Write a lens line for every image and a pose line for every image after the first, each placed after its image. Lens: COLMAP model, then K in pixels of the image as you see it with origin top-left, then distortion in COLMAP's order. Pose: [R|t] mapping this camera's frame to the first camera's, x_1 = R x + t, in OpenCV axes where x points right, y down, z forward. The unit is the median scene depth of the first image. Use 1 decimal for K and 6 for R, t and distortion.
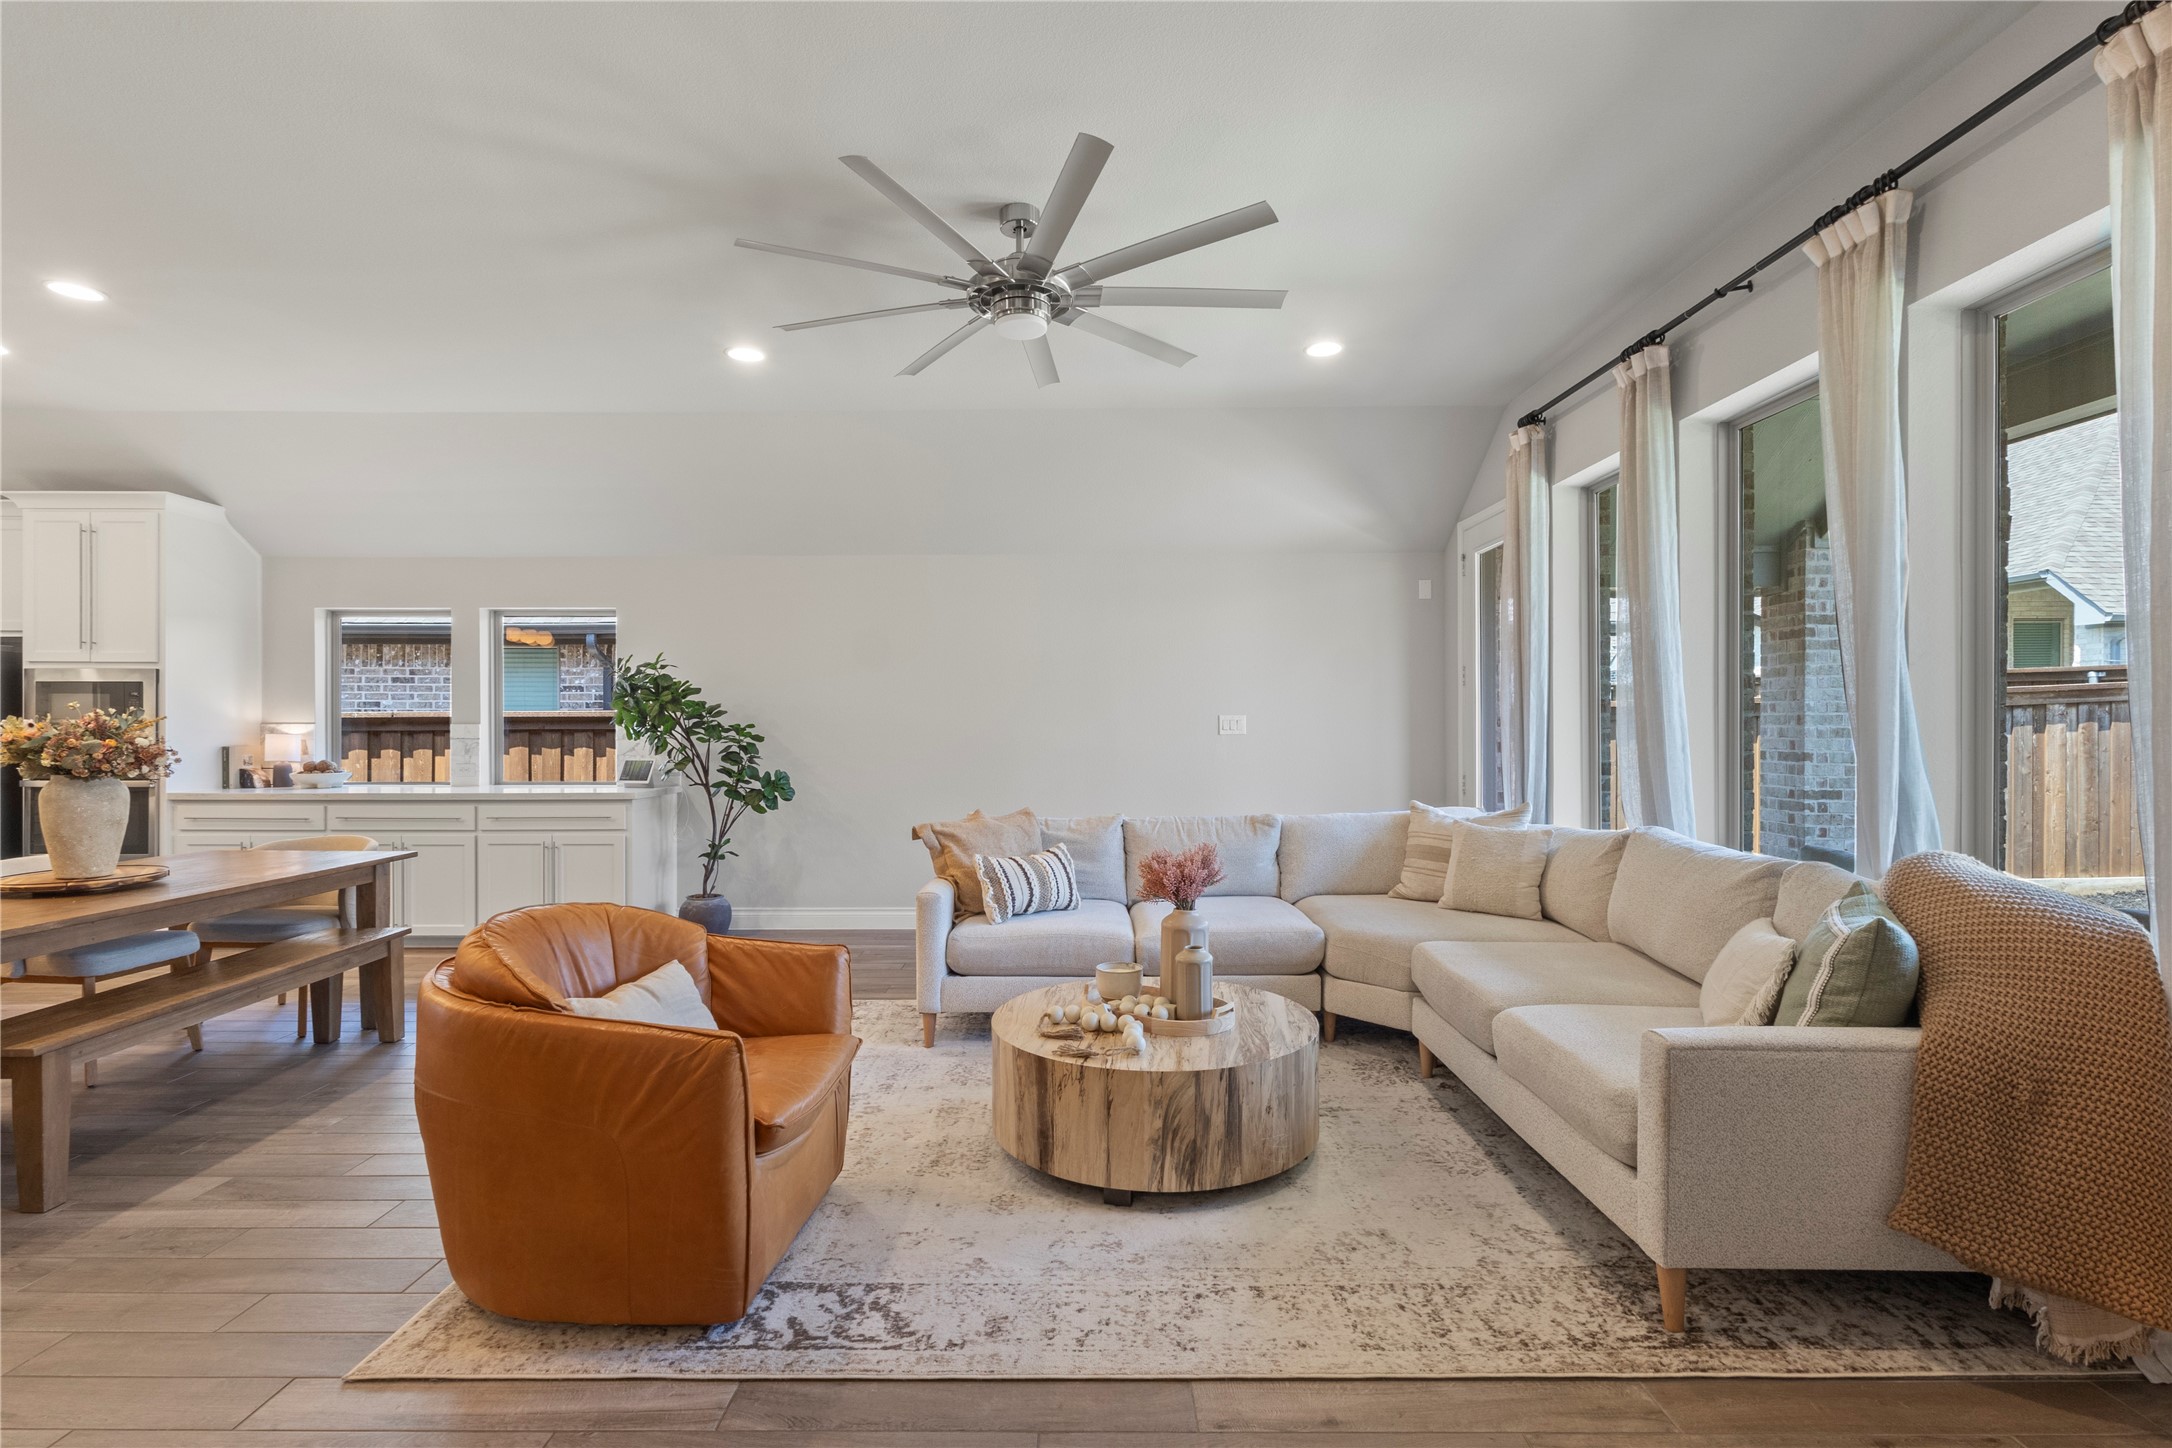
lens RADIAL K [[1009.4, 0, 1073.0], [0, 1009.4, 727.9], [0, 0, 1]] dist [-0.004025, 0.001497]
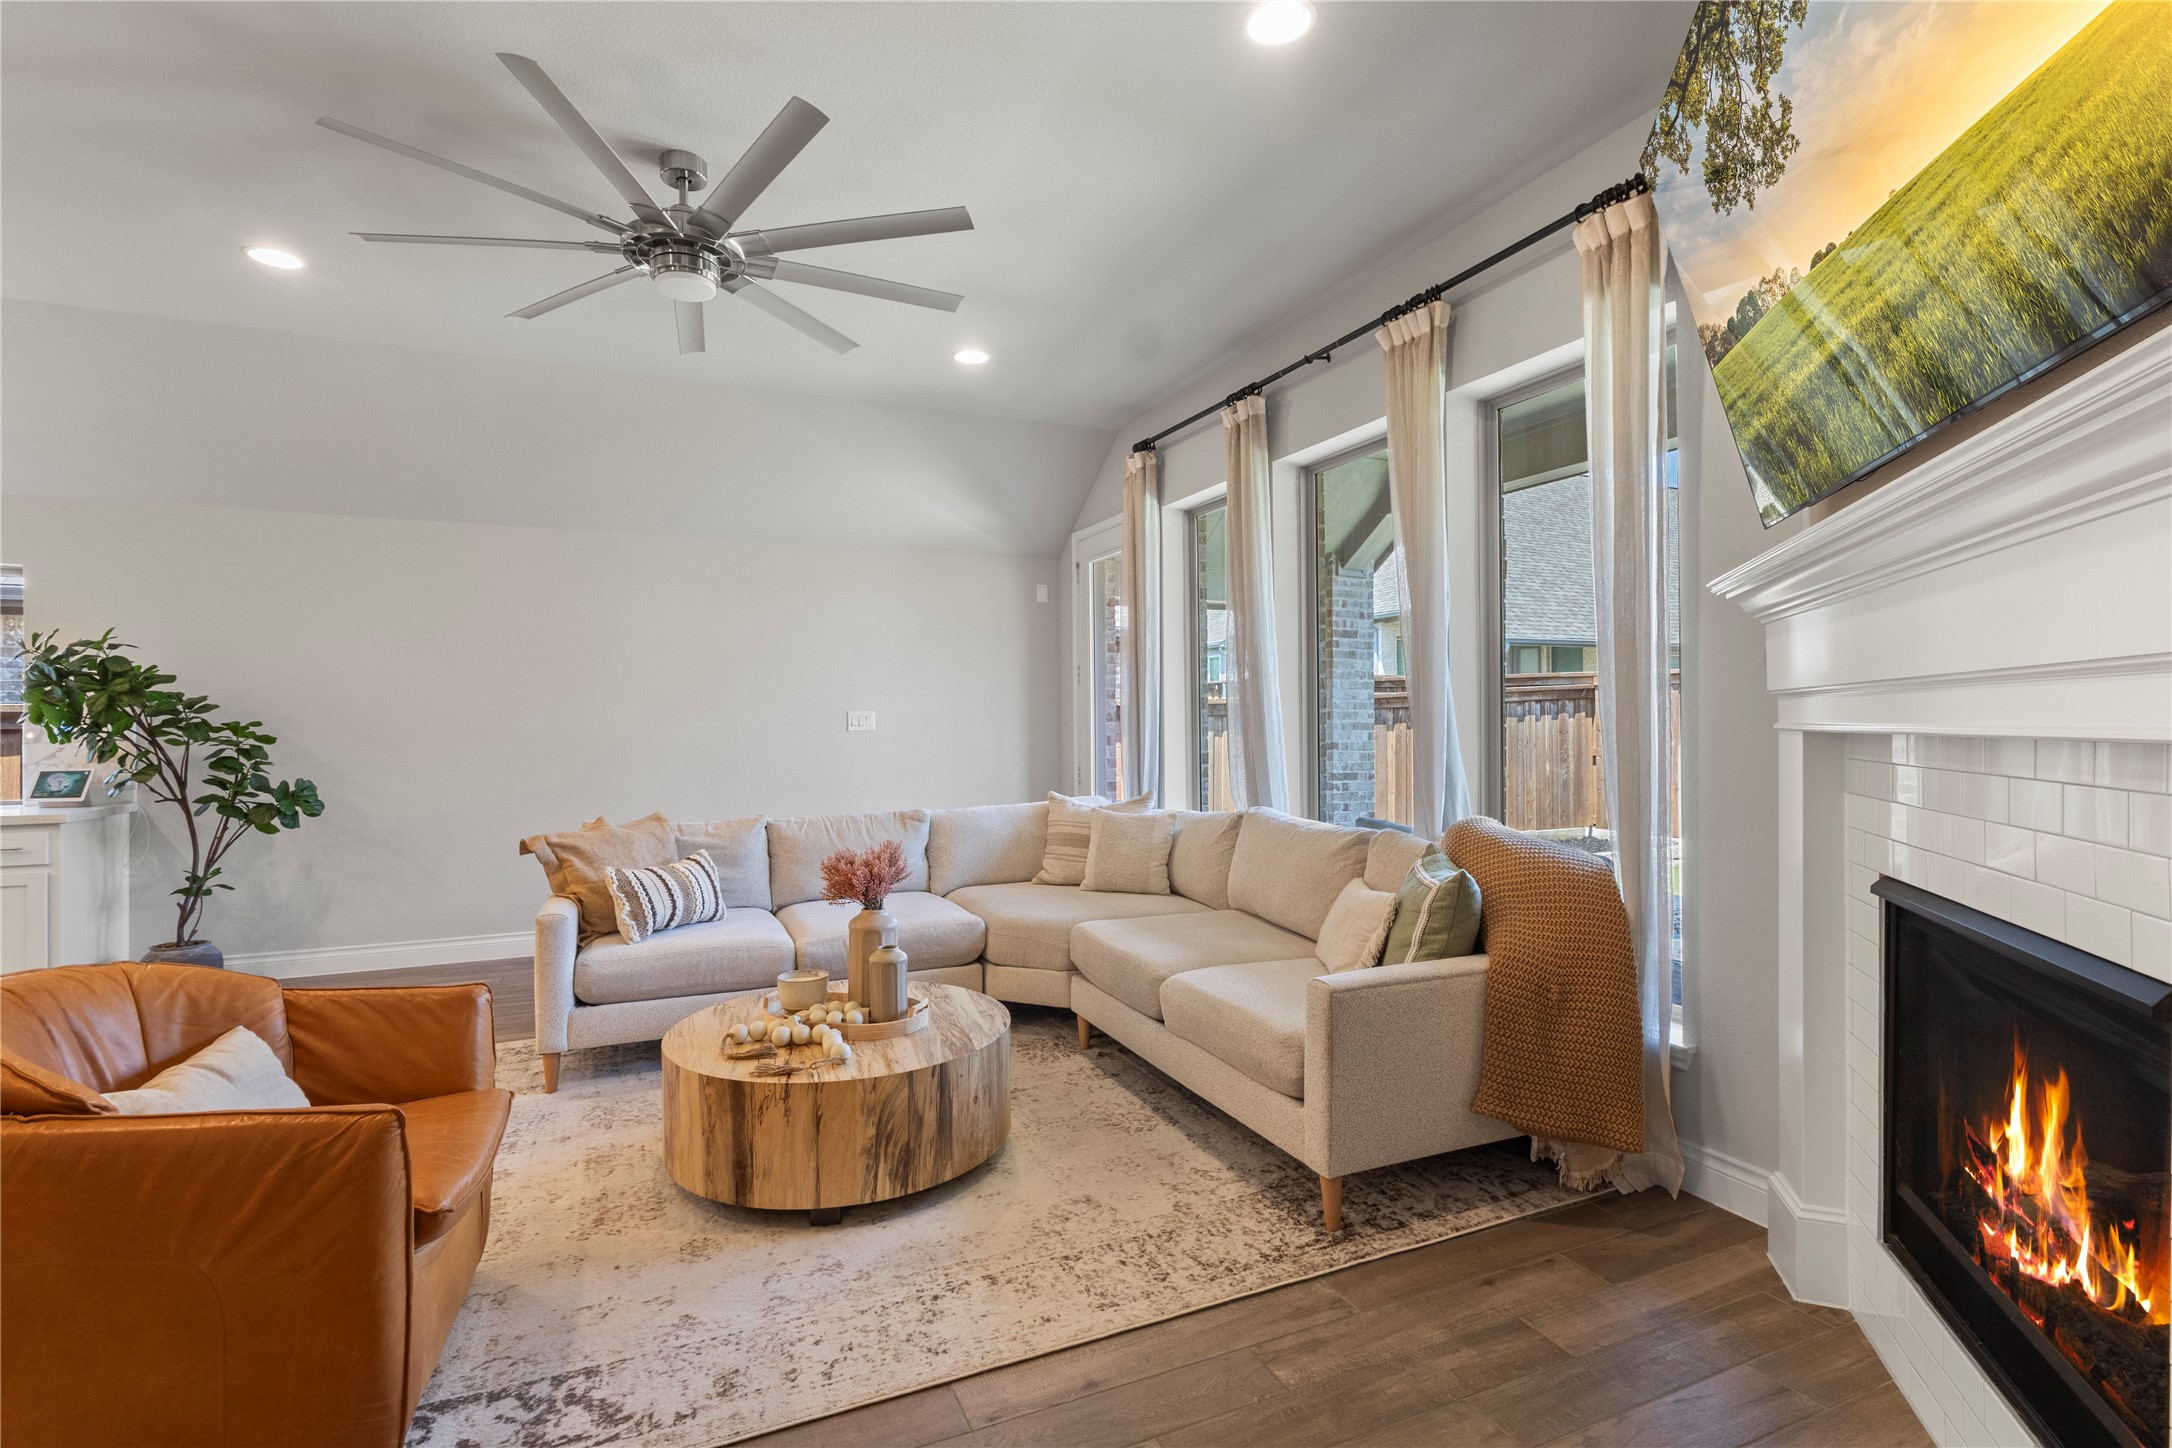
lens RADIAL K [[1009.4, 0, 1070.7], [0, 1009.4, 713.8], [0, 0, 1]] dist [-0.004025, 0.001497]
pose [[0.910923, -0.000030, 0.412577, -0.130259], [0.004374, 0.999945, -0.009583, 0.000736], [-0.412553, 0.010534, 0.910873, 0.030926]]
